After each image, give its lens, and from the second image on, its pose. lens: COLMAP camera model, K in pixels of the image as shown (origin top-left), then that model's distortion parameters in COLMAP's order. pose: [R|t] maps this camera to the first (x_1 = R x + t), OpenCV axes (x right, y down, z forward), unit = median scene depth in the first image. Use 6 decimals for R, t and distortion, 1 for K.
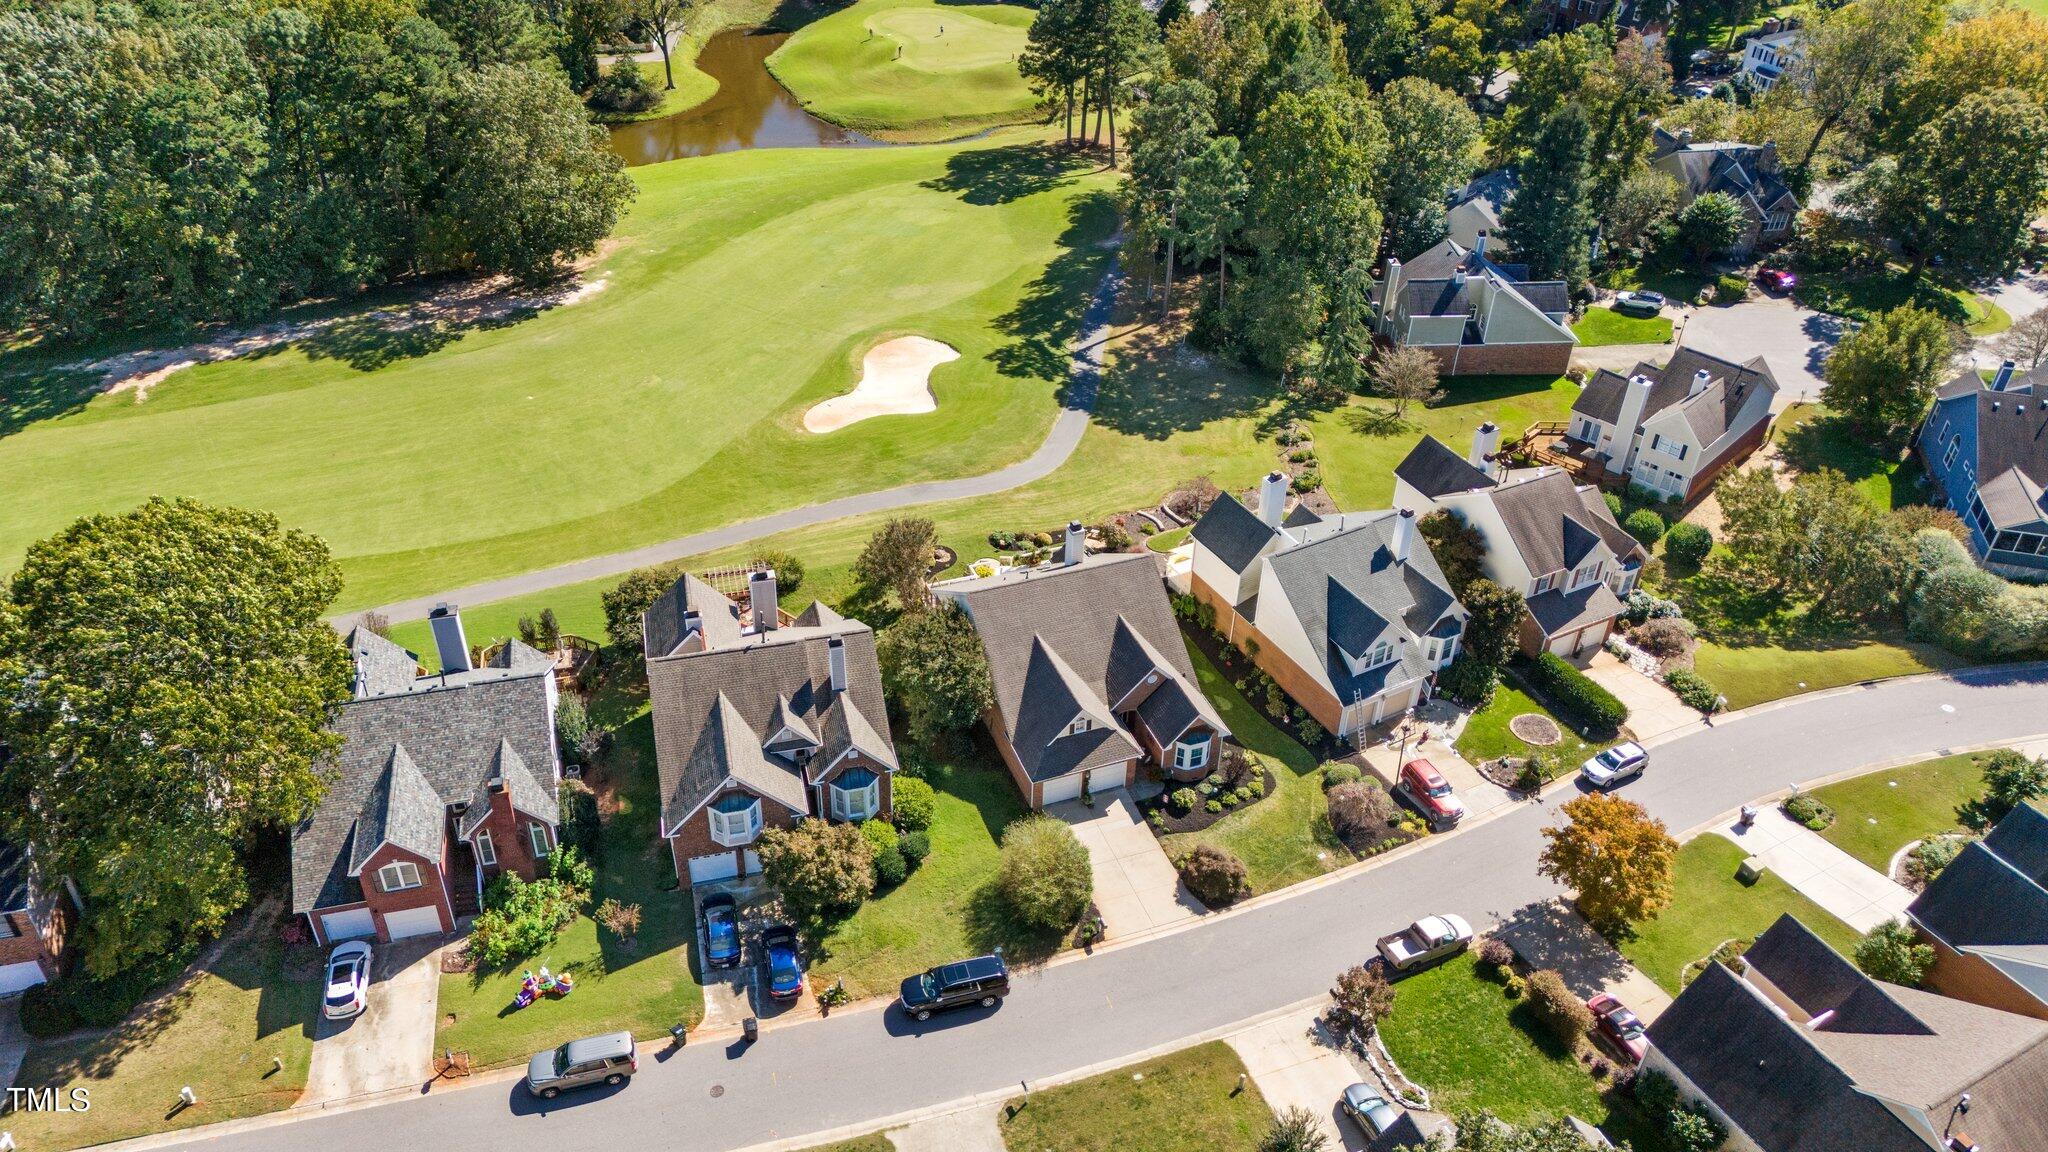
lens RADIAL K [[1506.0, 0, 1024.0], [0, 1506.0, 576.0], [0, 0, 1]] dist [0.032719, -0.007549]
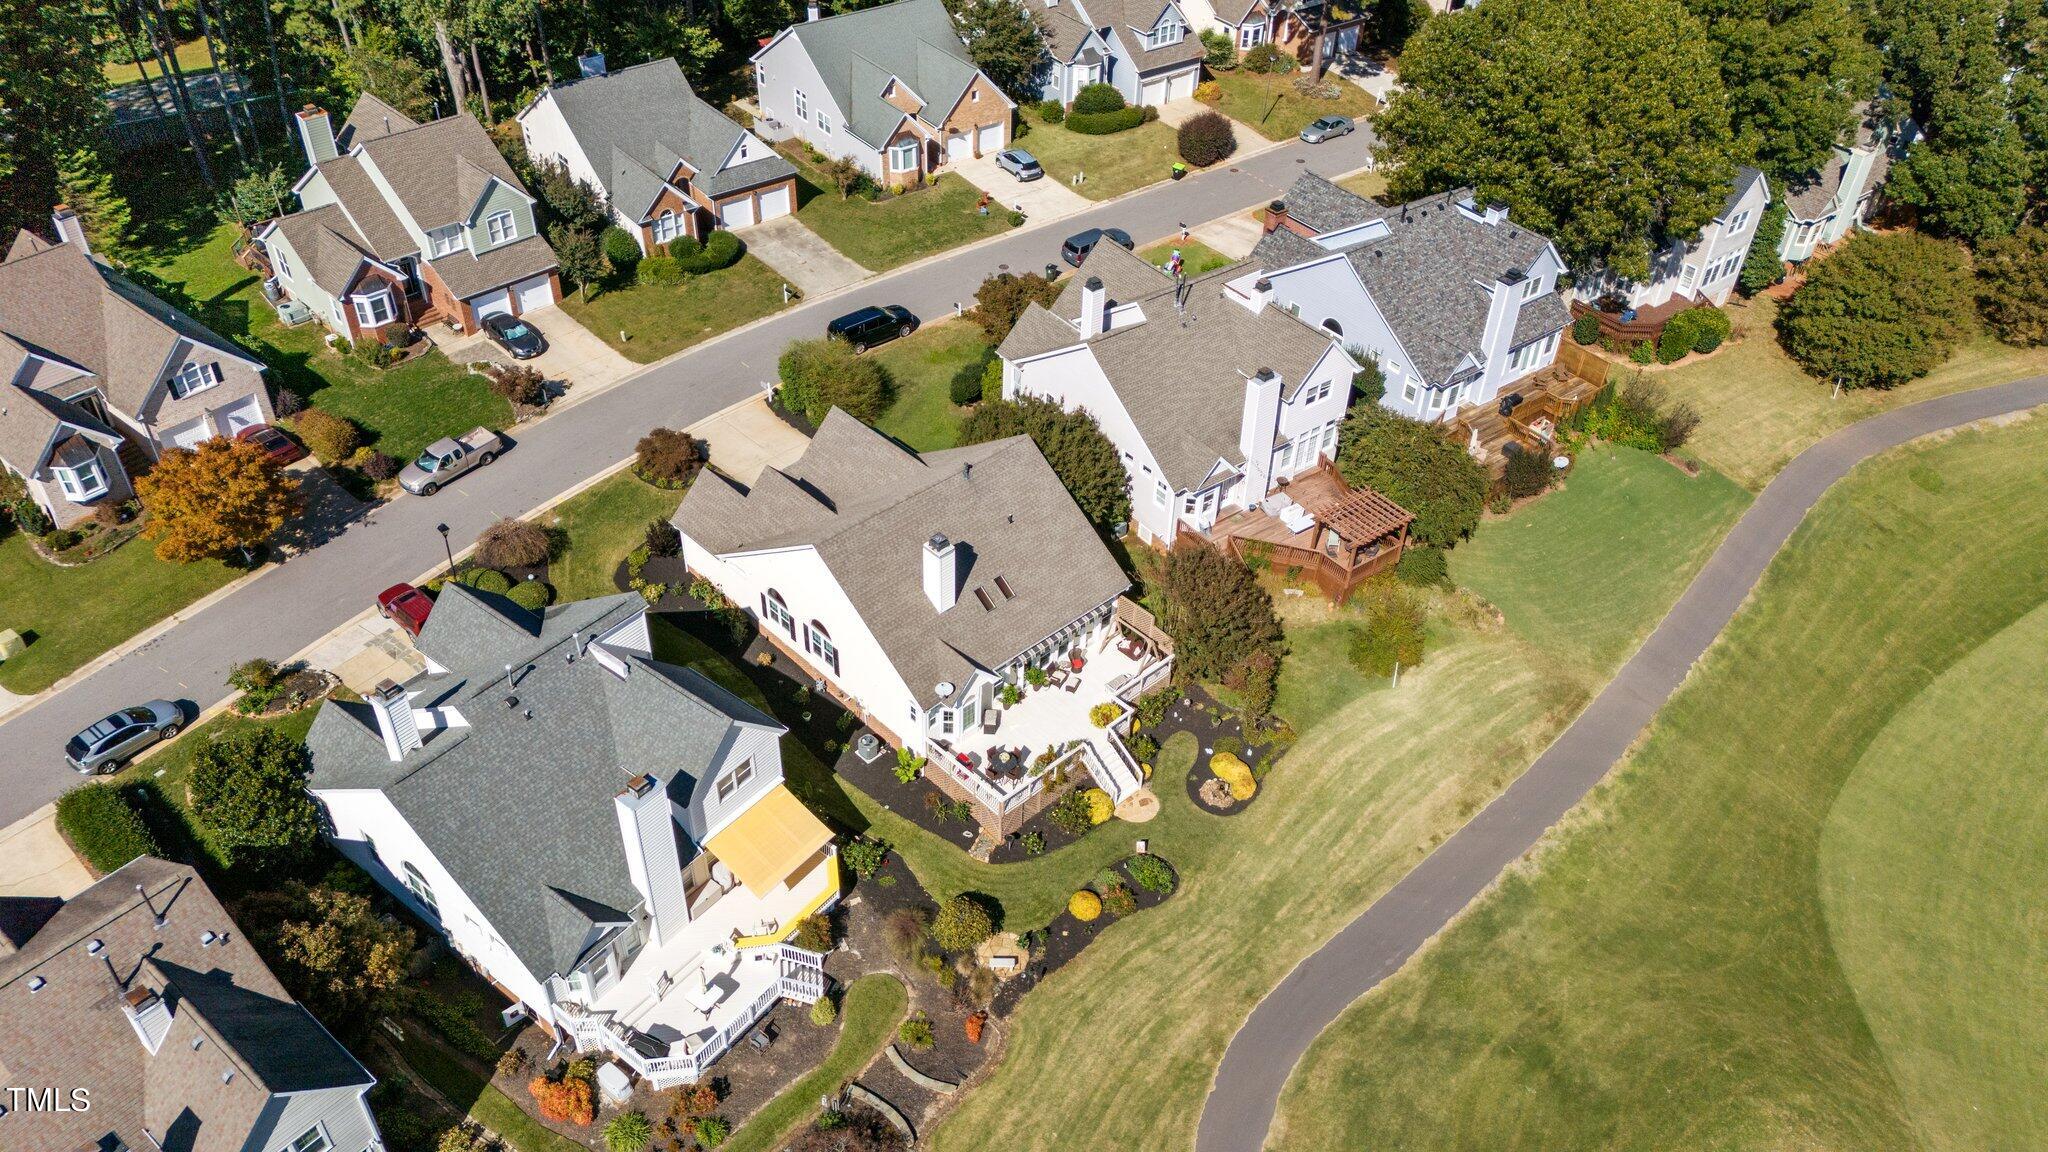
lens RADIAL K [[1506.0, 0, 1024.0], [0, 1506.0, 576.0], [0, 0, 1]] dist [0.032719, -0.007549]
pose [[-0.923425, 0.201949, -0.326347, 0.244003], [-0.263286, 0.285331, 0.921557, -0.722794], [0.279224, 0.936911, -0.210312, 1.314962]]
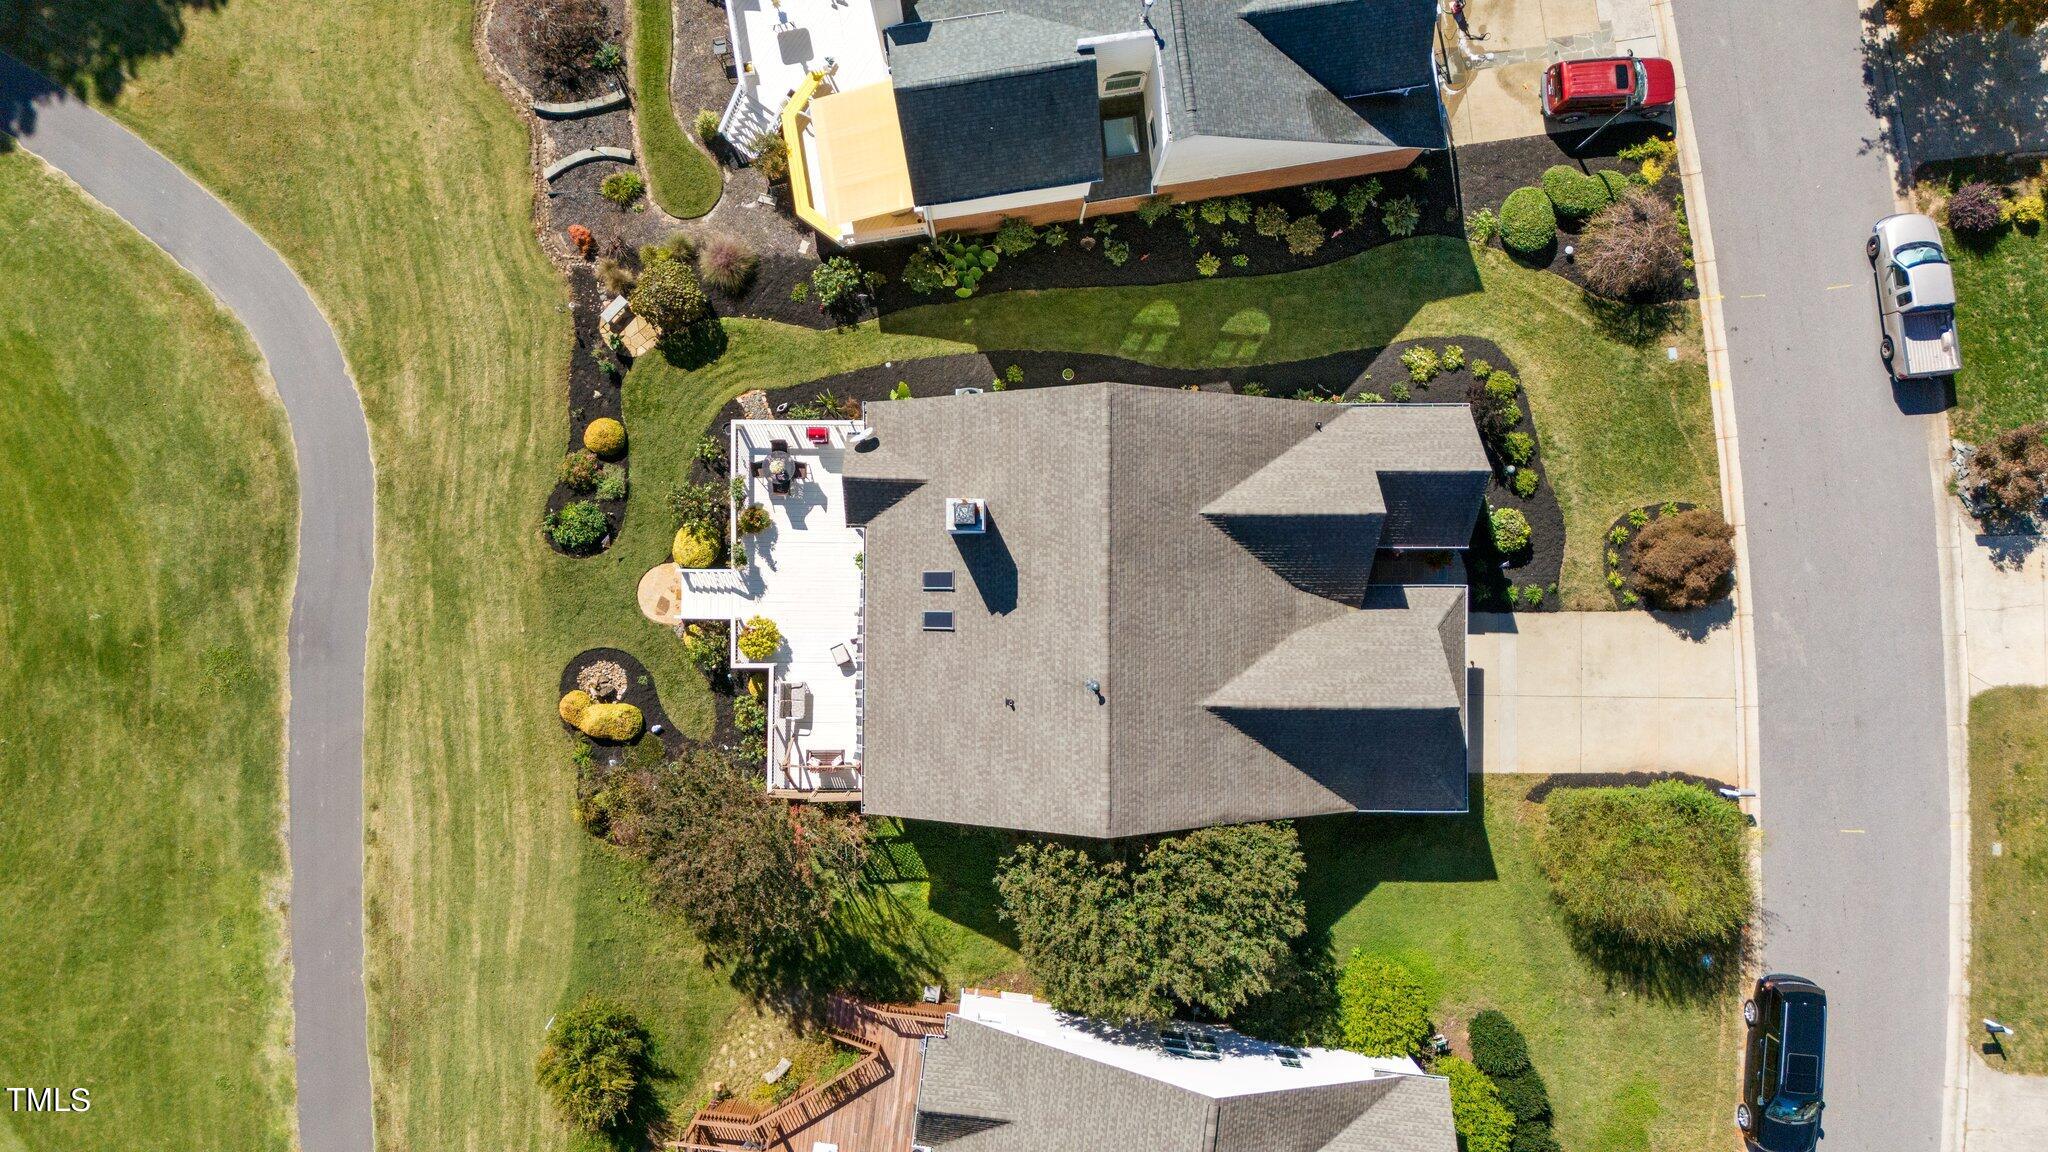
lens RADIAL K [[1506.0, 0, 1024.0], [0, 1506.0, 576.0], [0, 0, 1]] dist [0.032719, -0.007549]
pose [[0.364265, -0.931250, -0.009217, 0.031562], [0.539465, 0.202928, 0.817189, -0.416895], [-0.759137, -0.302645, 0.576296, 0.835756]]
